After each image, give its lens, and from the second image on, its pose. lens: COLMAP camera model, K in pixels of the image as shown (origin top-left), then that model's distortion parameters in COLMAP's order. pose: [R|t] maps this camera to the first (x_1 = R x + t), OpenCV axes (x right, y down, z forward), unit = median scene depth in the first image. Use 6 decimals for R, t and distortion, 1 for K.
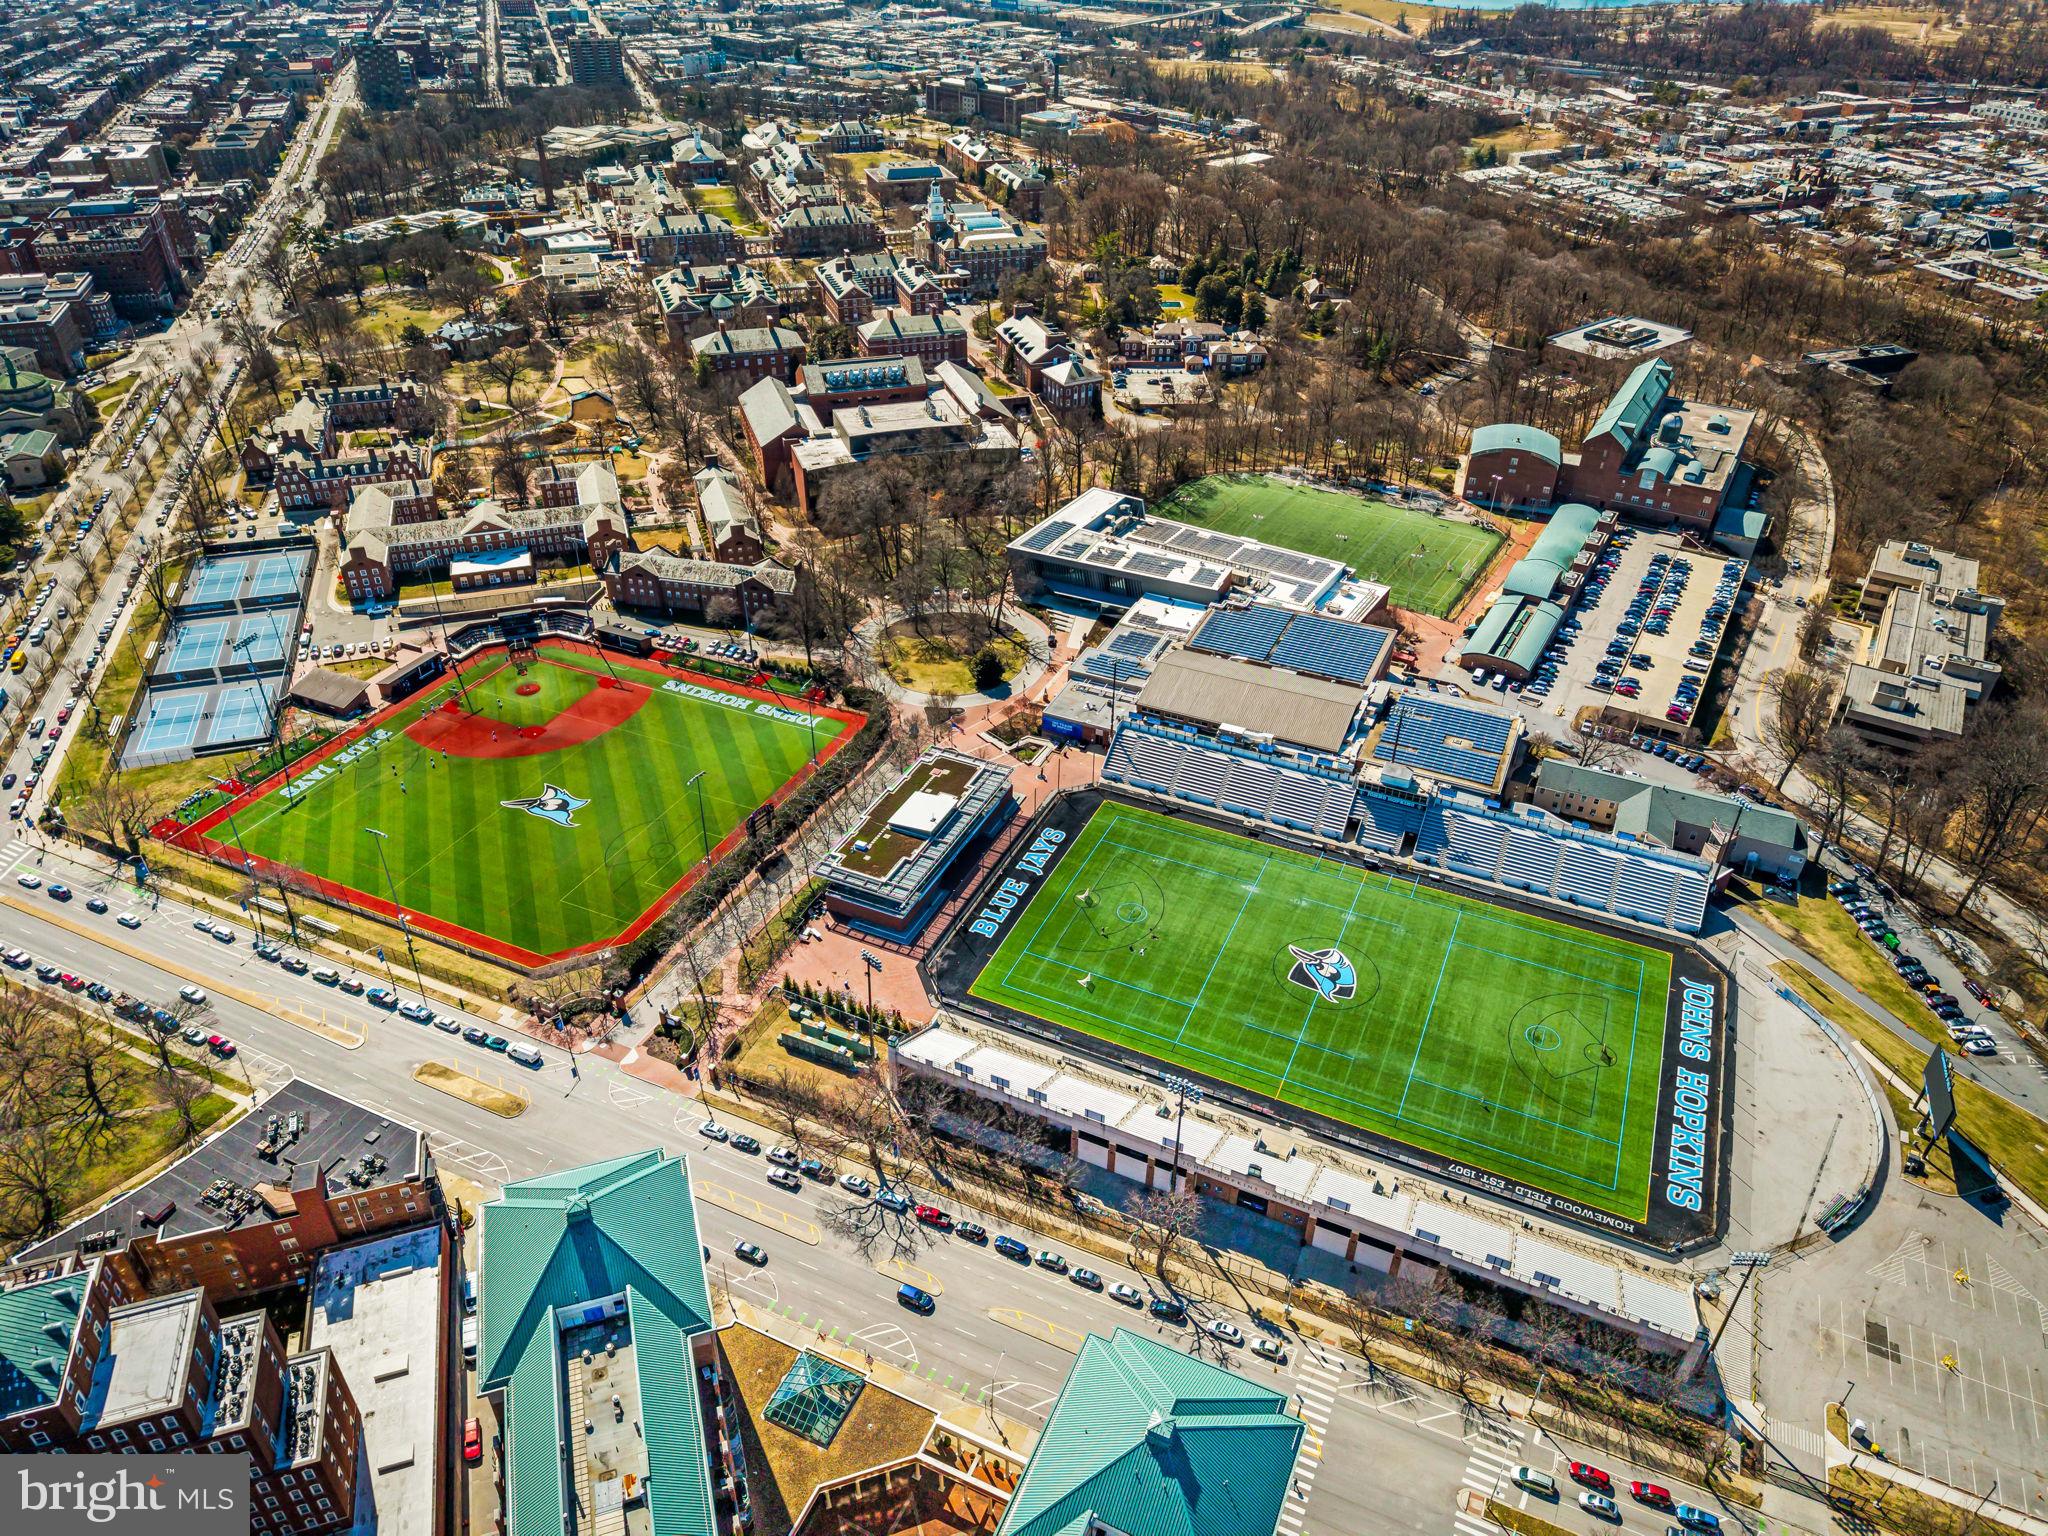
lens RADIAL K [[1397.9, 0, 1024.0], [0, 1397.9, 768.0], [0, 0, 1]] dist [0.000000, -0.001159]
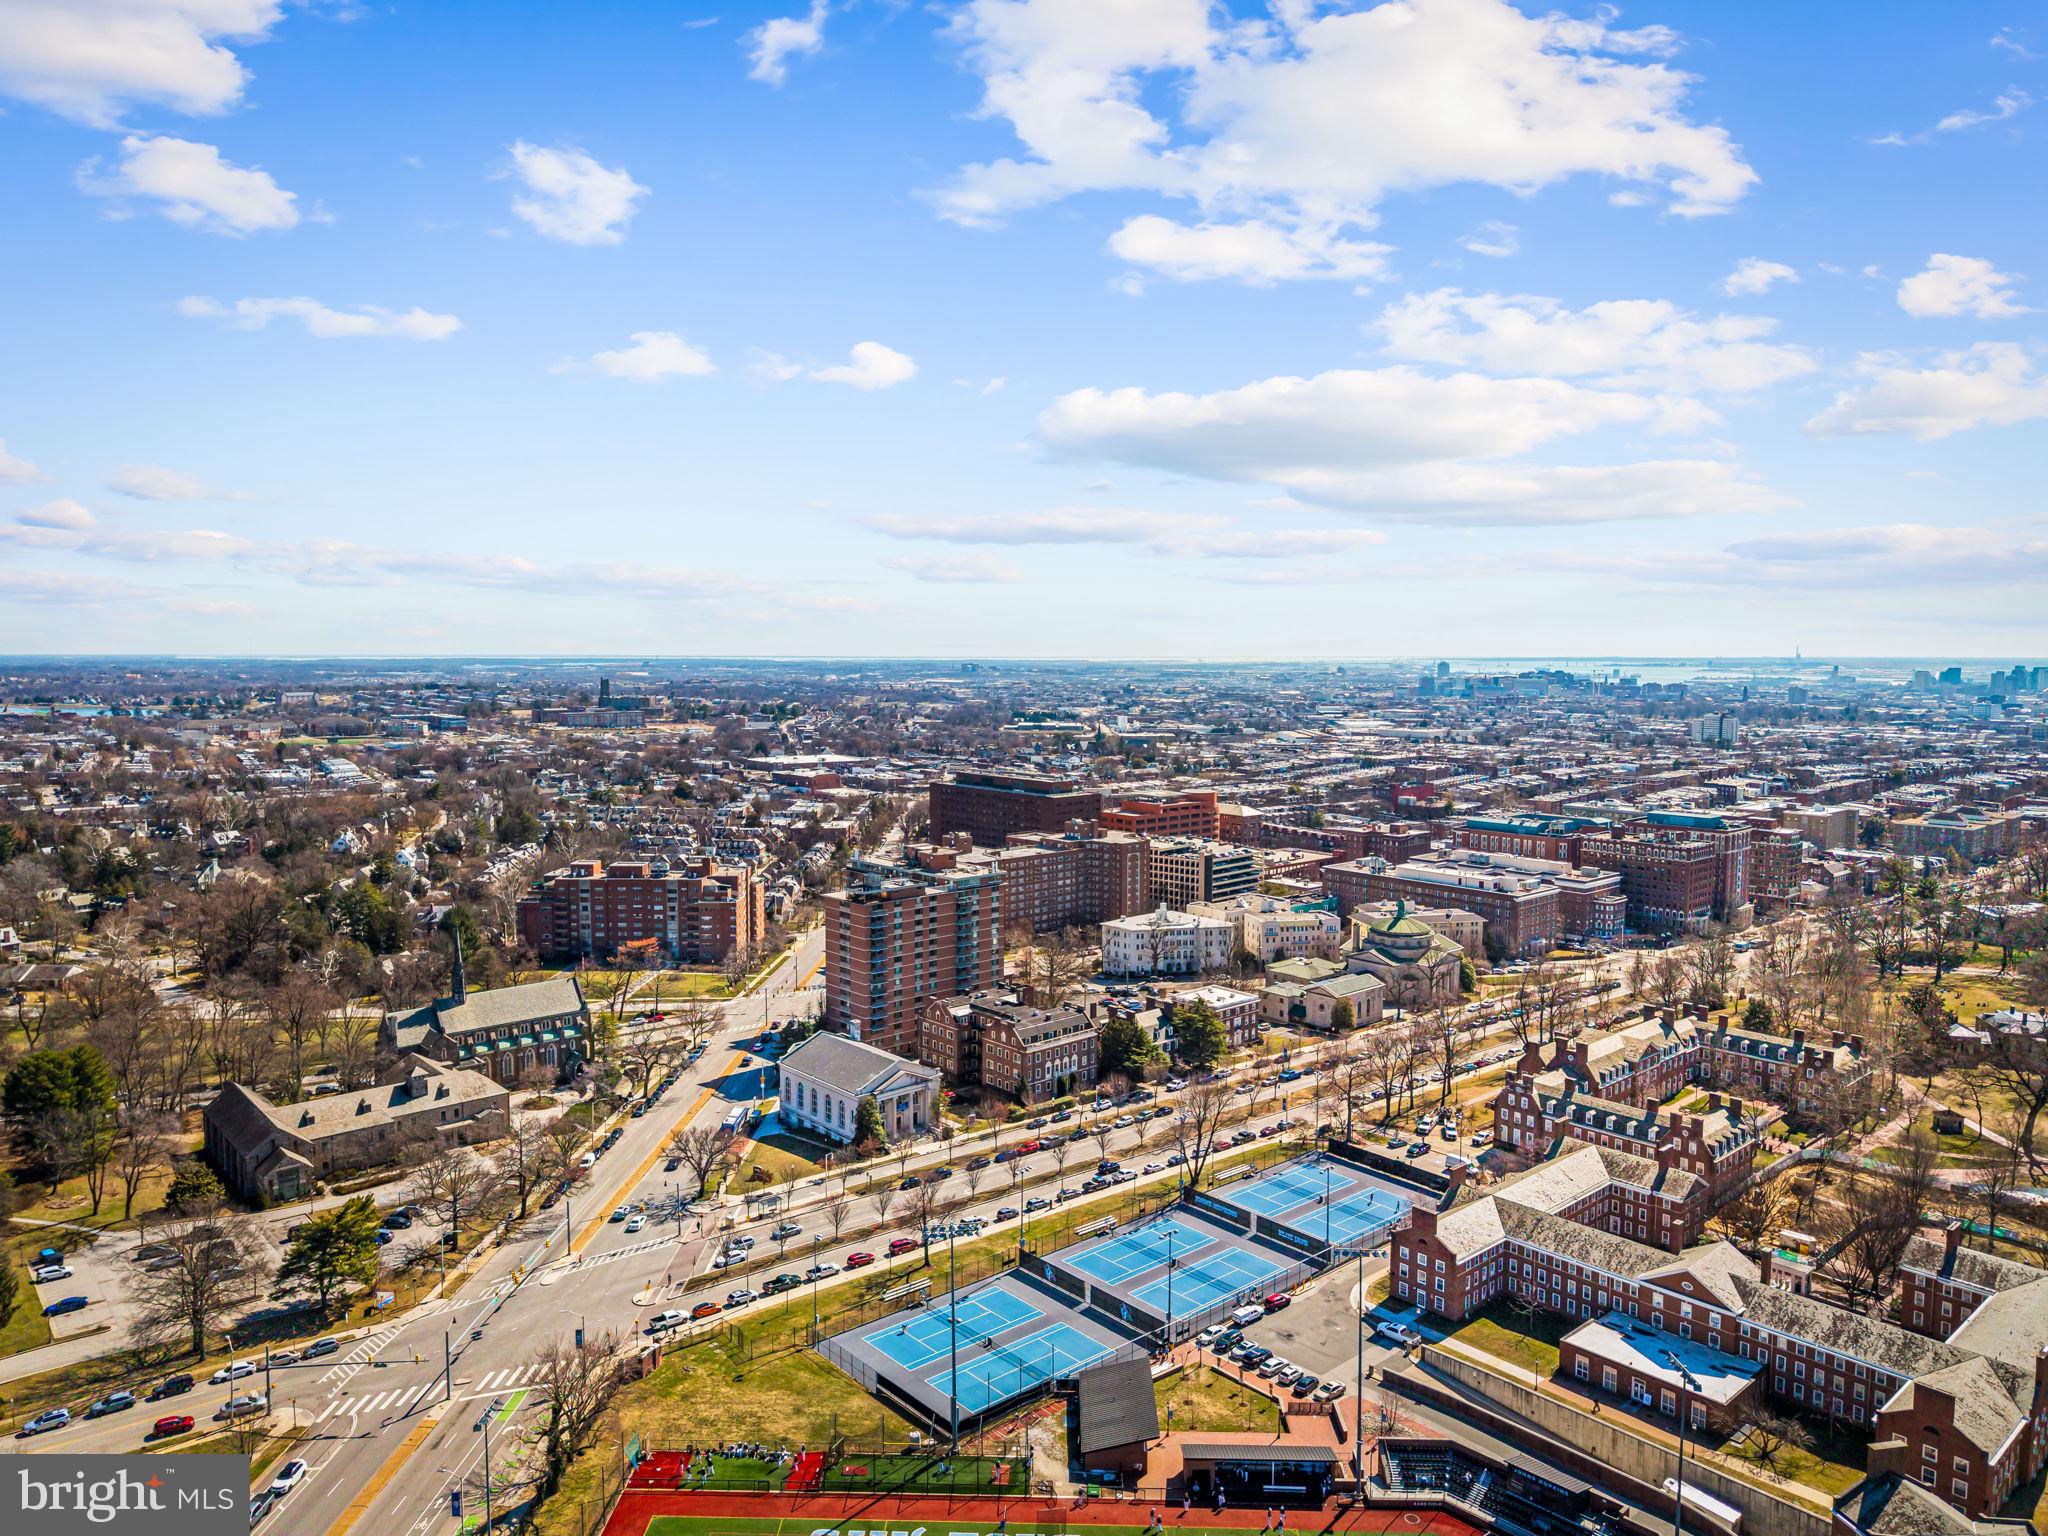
lens RADIAL K [[1397.9, 0, 1024.0], [0, 1397.9, 768.0], [0, 0, 1]] dist [0.000000, -0.001159]
pose [[0.400832, 0.071924, -0.913324, -0.060037], [-0.515379, 0.841915, -0.159885, -0.135055], [0.757442, 0.534795, 0.374534, 0.588455]]
